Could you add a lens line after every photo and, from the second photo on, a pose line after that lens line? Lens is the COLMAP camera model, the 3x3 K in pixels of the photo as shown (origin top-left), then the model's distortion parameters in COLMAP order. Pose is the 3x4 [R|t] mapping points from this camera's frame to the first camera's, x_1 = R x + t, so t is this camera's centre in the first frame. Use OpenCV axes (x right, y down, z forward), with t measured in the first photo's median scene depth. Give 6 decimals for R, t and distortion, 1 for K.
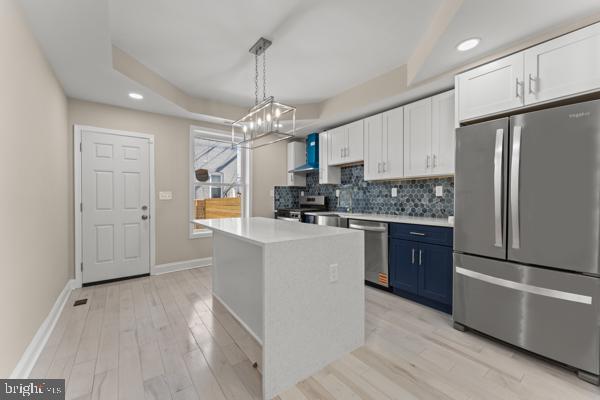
lens RADIAL K [[241.3, 0, 301.4], [0, 241.3, 198.4], [0, 0, 1]] dist [0.000604, 0.000131]
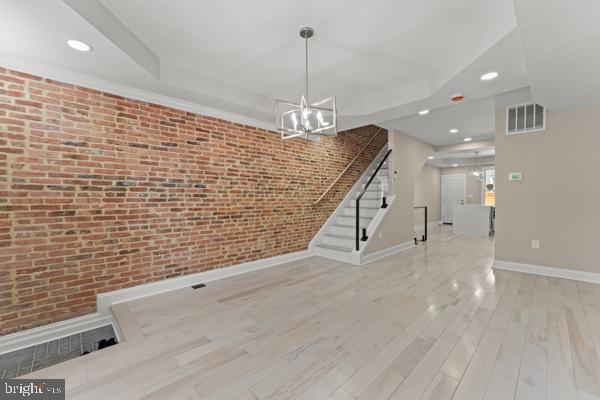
lens RADIAL K [[246.2, 0, 298.4], [0, 246.2, 200.1], [0, 0, 1]] dist [-0.001453, -0.000648]
pose [[0.128471, 0.009715, -0.991666, 1.925261], [0.000268, 0.999952, 0.009831, 0.005003], [0.991713, -0.001529, 0.128462, -1.245264]]
